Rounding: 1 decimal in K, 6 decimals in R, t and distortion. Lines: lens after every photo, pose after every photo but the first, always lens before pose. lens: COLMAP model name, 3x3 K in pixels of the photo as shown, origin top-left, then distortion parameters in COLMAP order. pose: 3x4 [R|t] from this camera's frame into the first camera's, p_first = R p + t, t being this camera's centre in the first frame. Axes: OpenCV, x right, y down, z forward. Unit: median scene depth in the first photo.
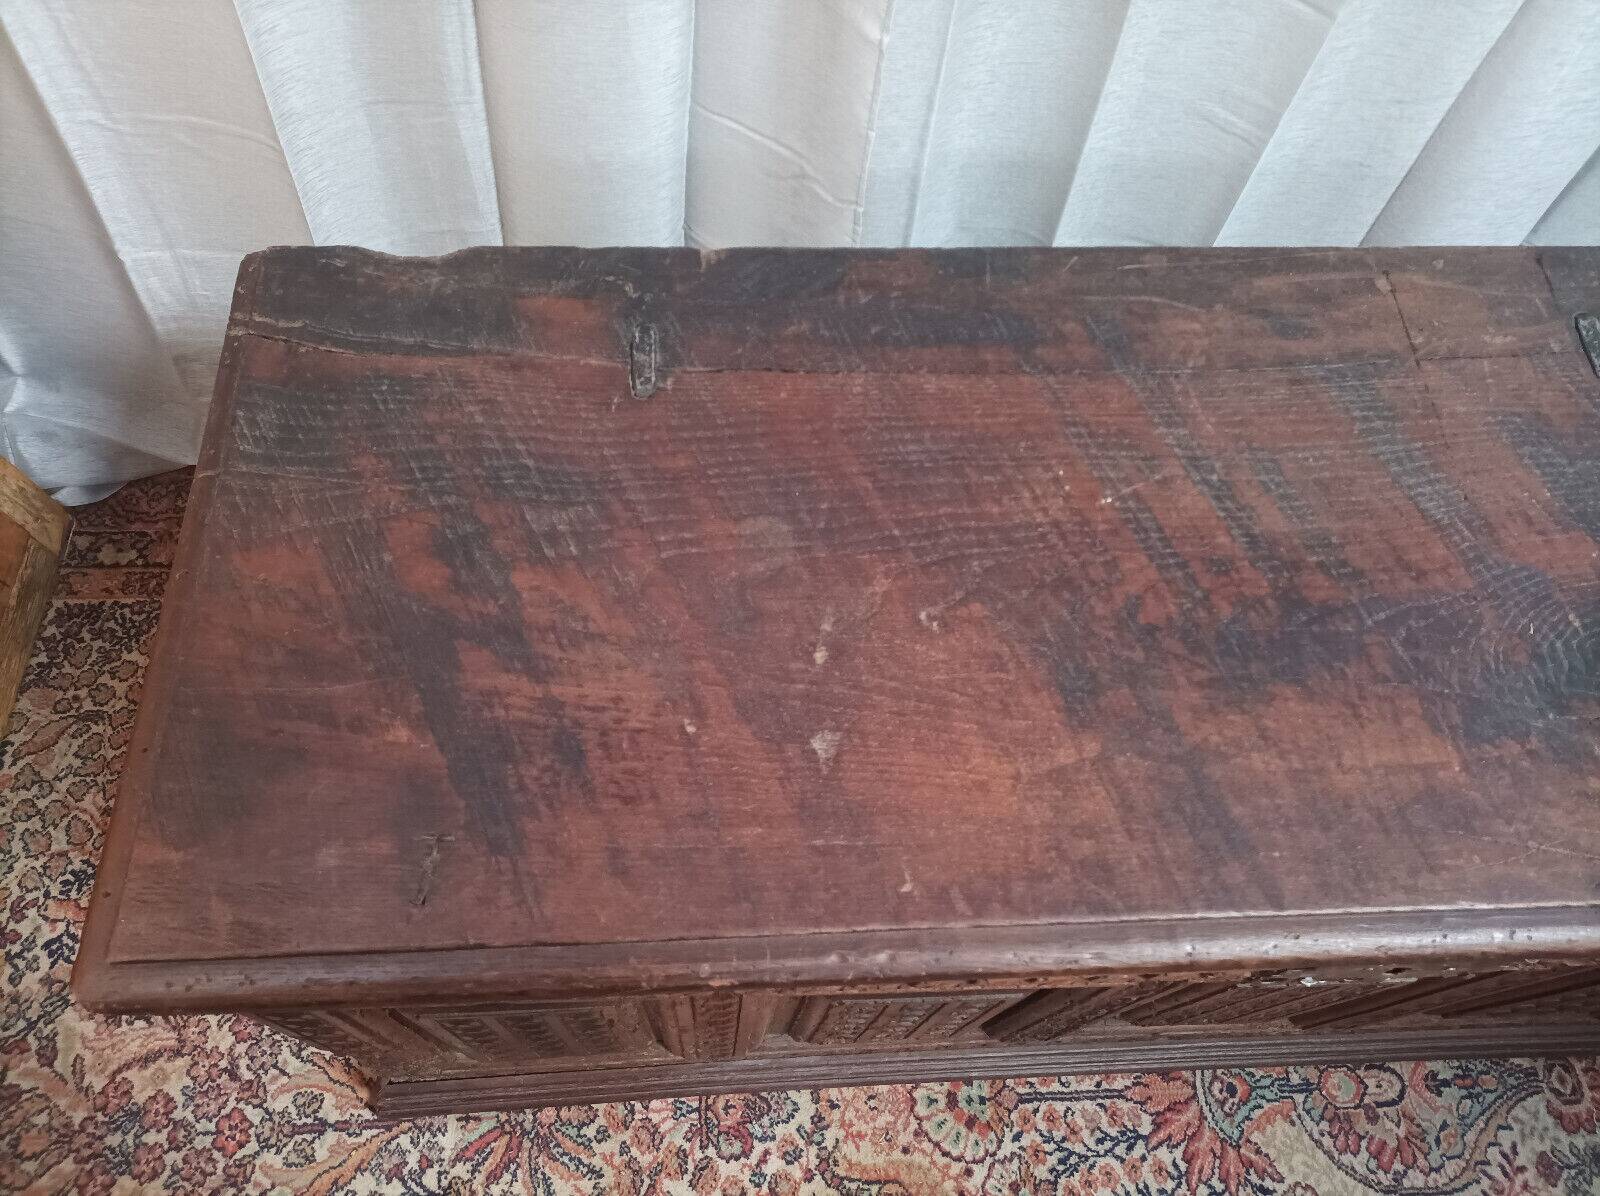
lens RADIAL K [[1179.6, 0, 796.1], [0, 1179.6, 588.2], [0, 0, 1]] dist [0.028871, -0.015768]
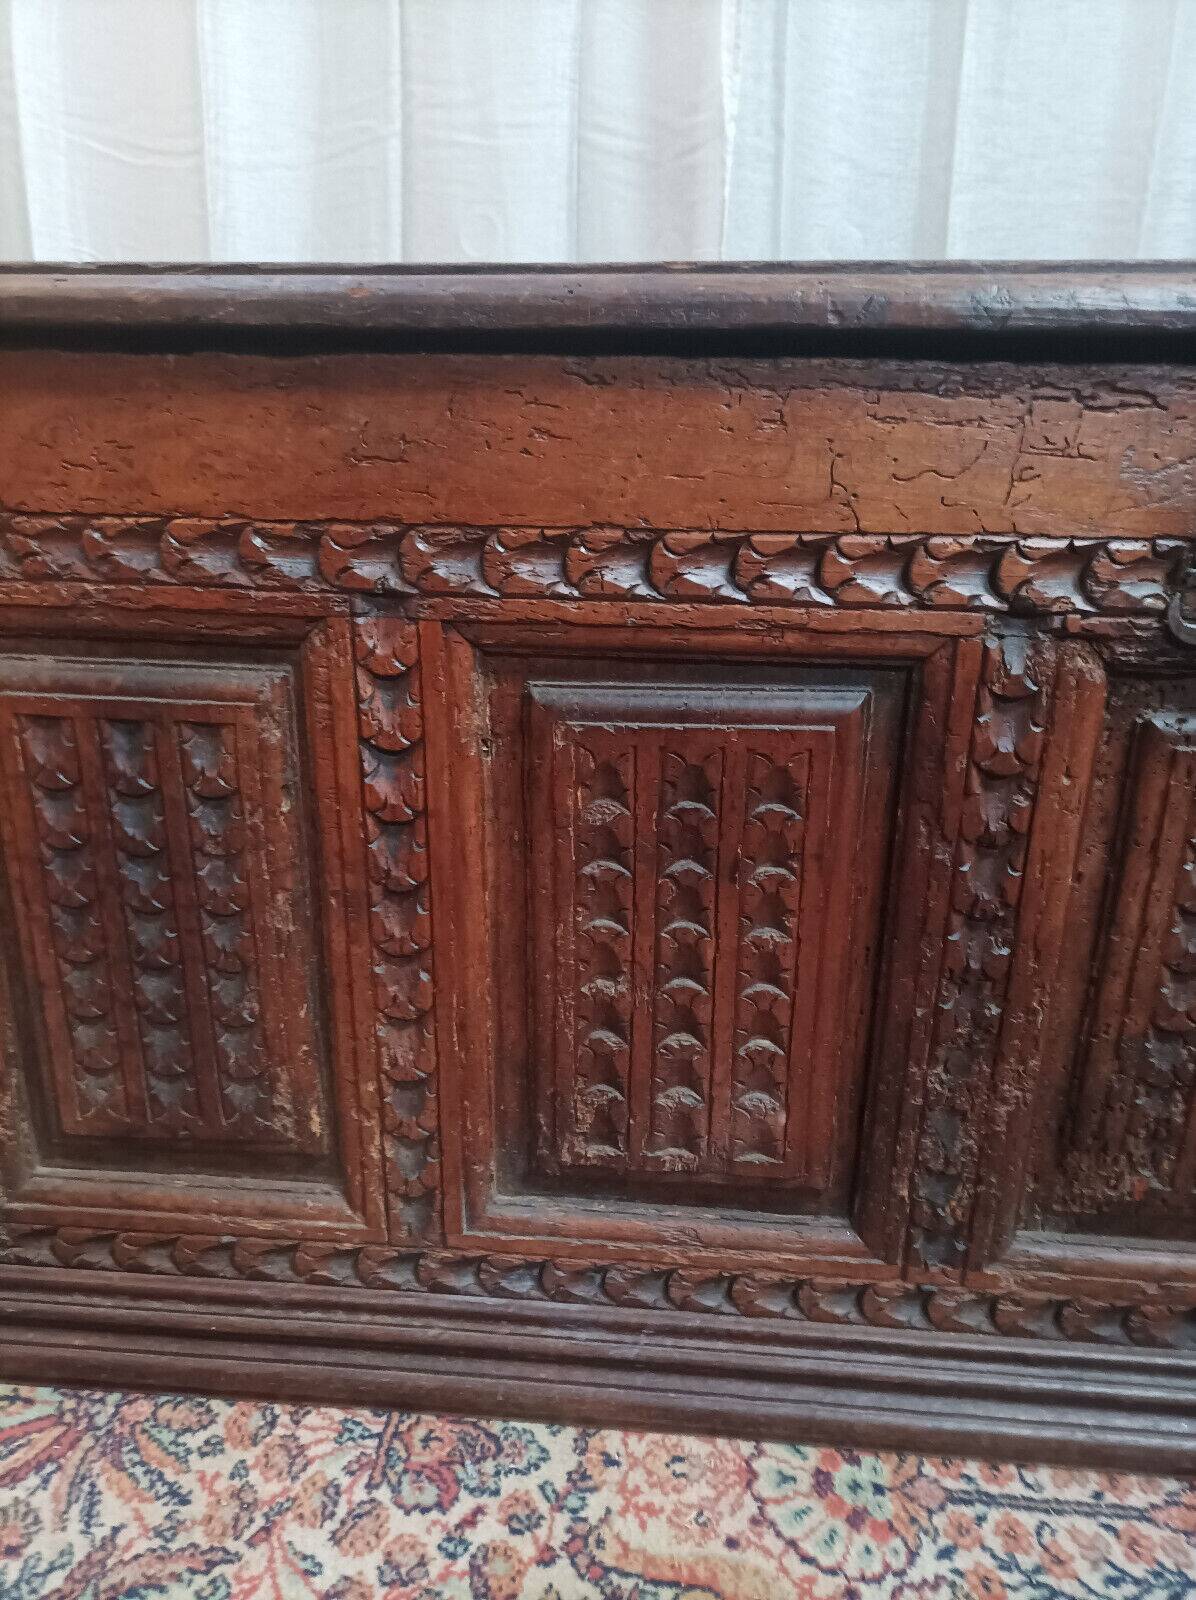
lens RADIAL K [[1179.6, 0, 597.7], [0, 1179.6, 805.0], [0, 0, 1]] dist [0.028871, -0.015768]
pose [[0.988389, -0.001654, -0.151938, 0.114213], [-0.101893, 0.734577, -0.670831, 0.593187], [0.112720, 0.678523, 0.725879, 0.369286]]
